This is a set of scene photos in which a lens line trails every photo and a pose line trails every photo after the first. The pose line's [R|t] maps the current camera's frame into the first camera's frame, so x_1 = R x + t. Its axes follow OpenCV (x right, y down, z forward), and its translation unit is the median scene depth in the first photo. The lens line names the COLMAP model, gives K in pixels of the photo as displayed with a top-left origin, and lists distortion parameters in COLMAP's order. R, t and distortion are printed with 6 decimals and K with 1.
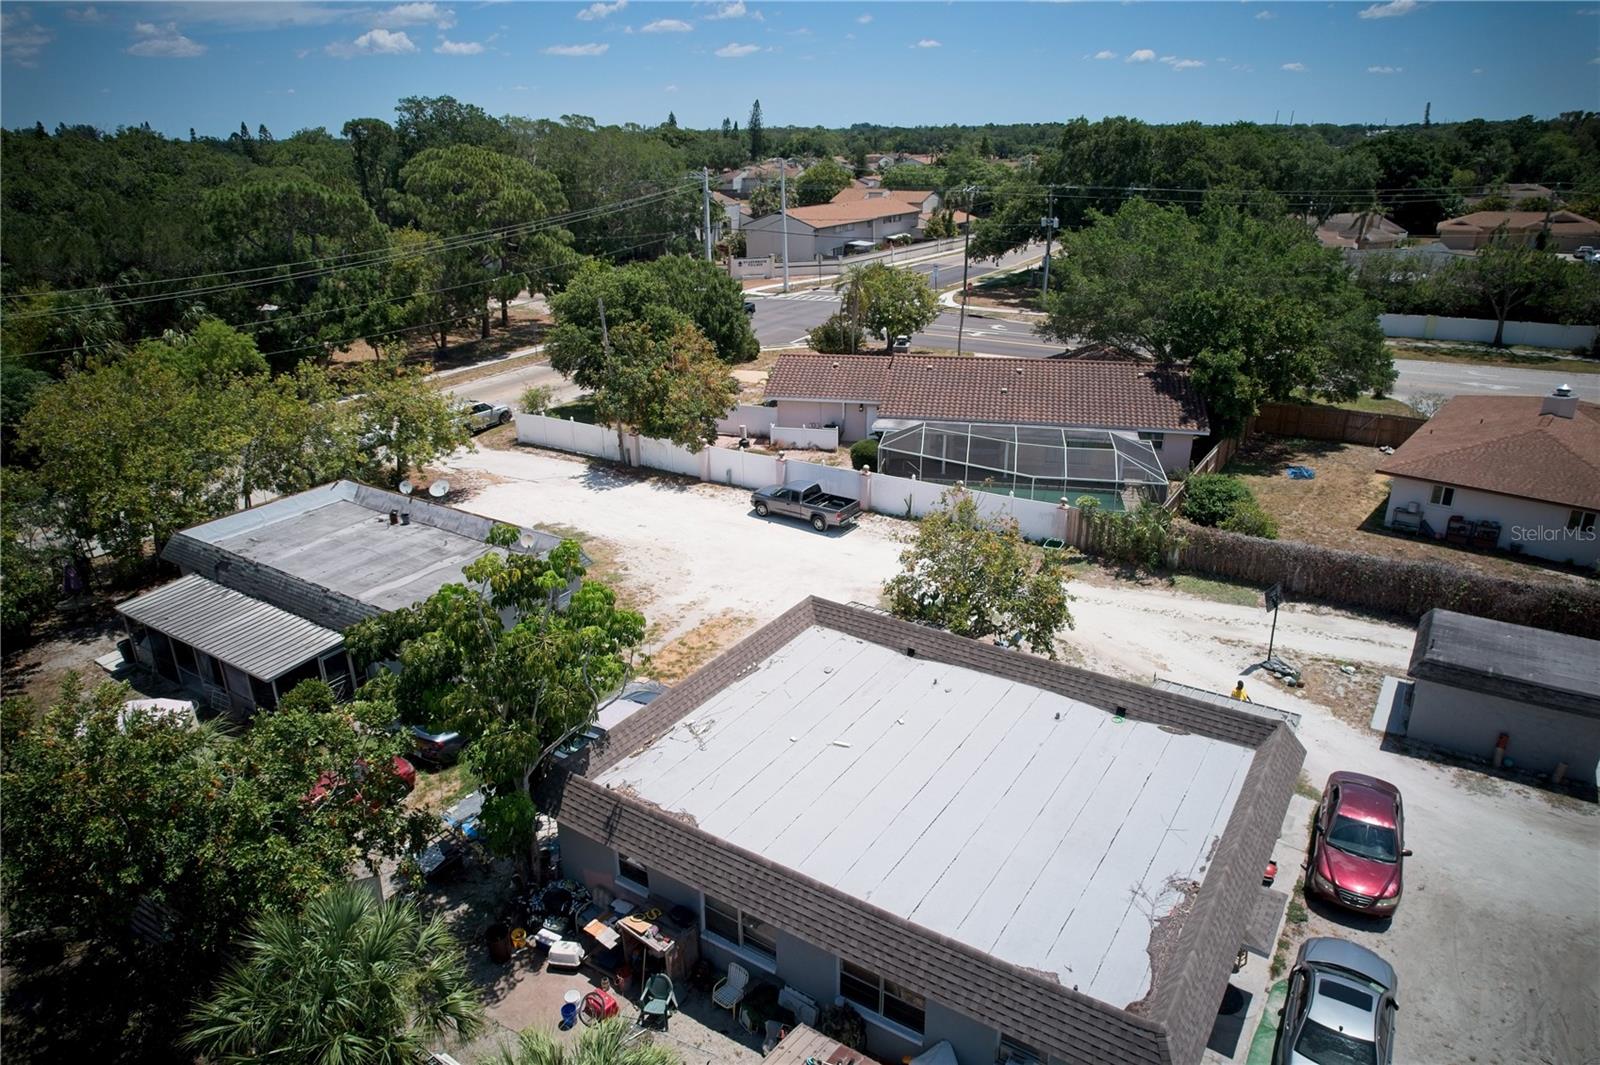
lens RADIAL K [[1024.2, 0, 800.0], [0, 1024.2, 532.5], [0, 0, 1]] dist [-0.076925, 0.070550]
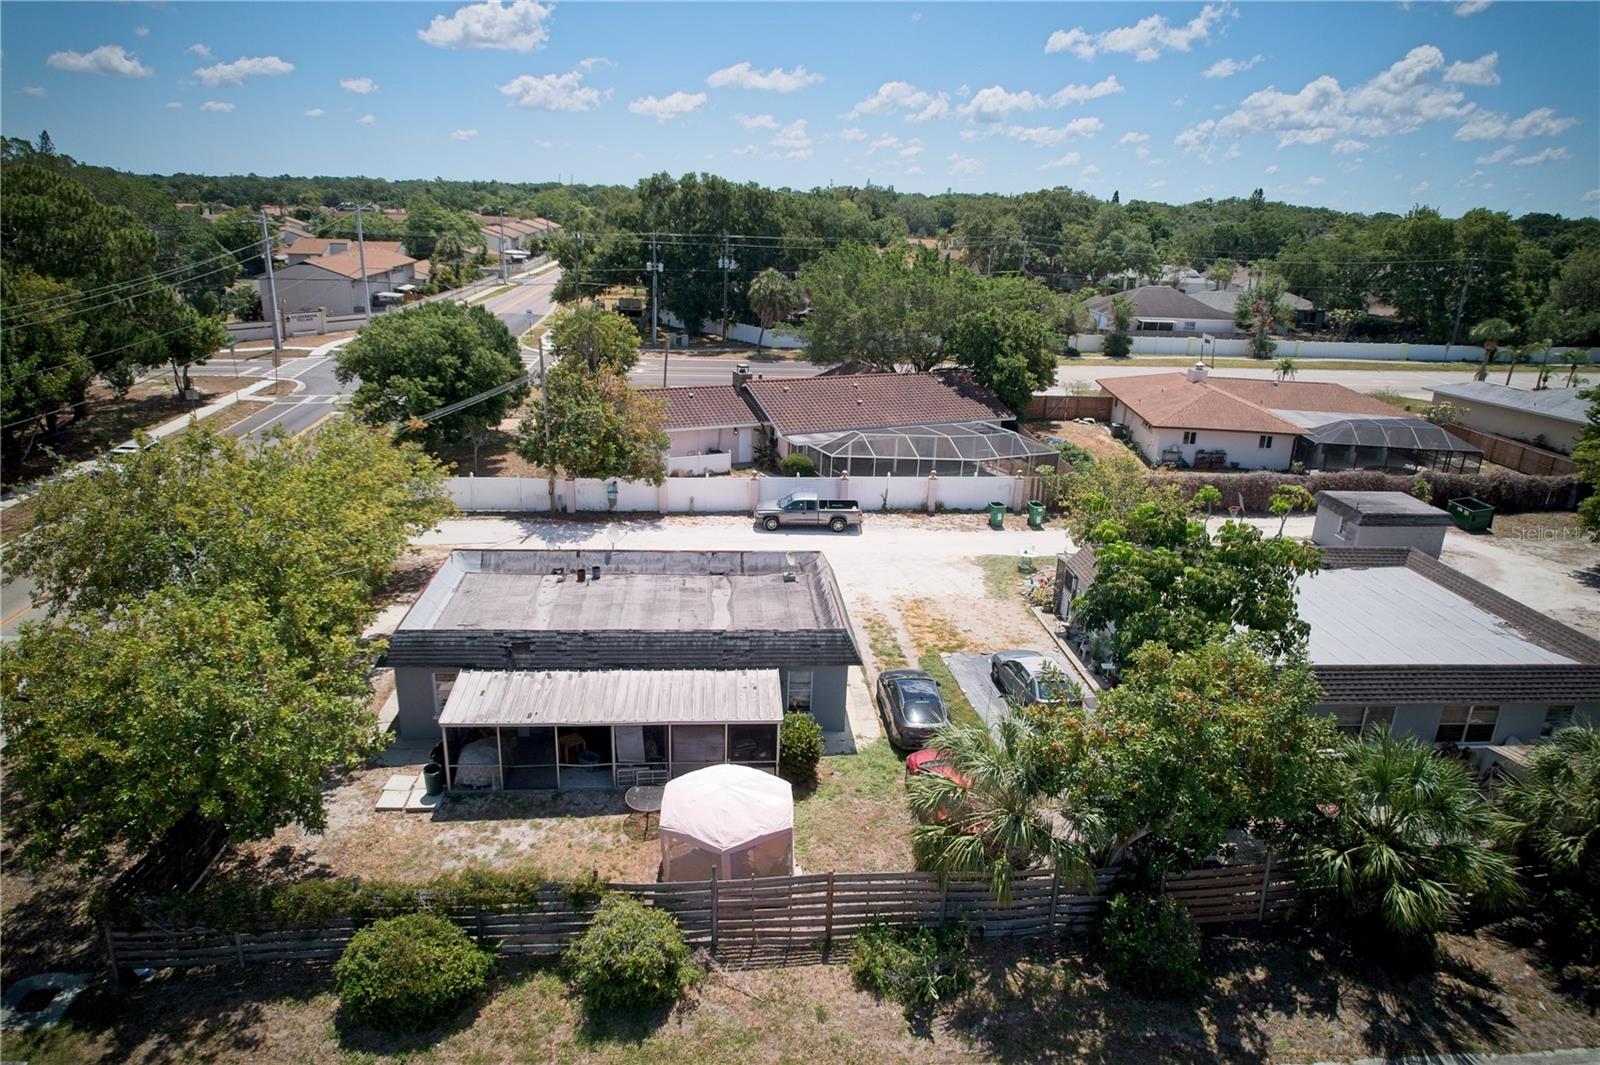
lens RADIAL K [[1024.2, 0, 800.0], [0, 1024.2, 532.5], [0, 0, 1]] dist [-0.076925, 0.070550]
pose [[0.790342, -0.155546, 0.592592, -0.672557], [0.185320, 0.982619, 0.010760, -0.020553], [-0.583966, 0.101315, 0.805431, 0.132200]]
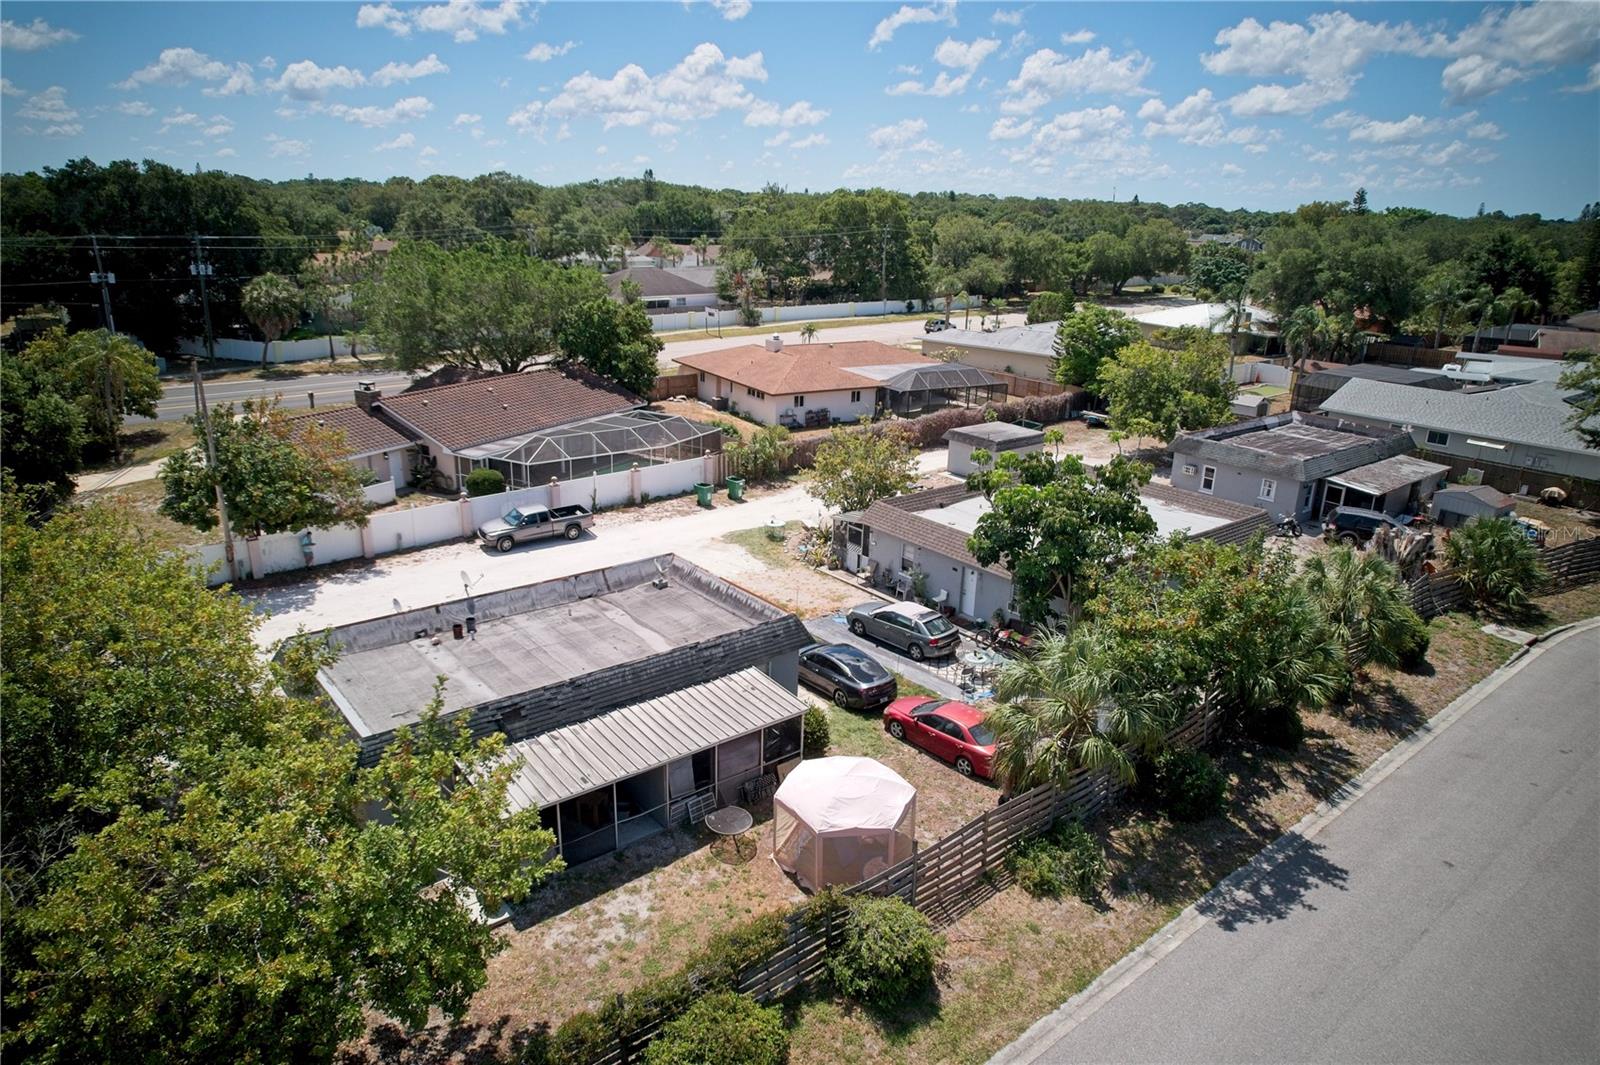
lens RADIAL K [[1024.2, 0, 800.0], [0, 1024.2, 532.5], [0, 0, 1]] dist [-0.076925, 0.070550]
pose [[0.310389, -0.277588, 0.909177, -0.882500], [0.321978, 0.930583, 0.174201, -0.118734], [-0.894421, 0.238665, 0.378220, 0.381563]]
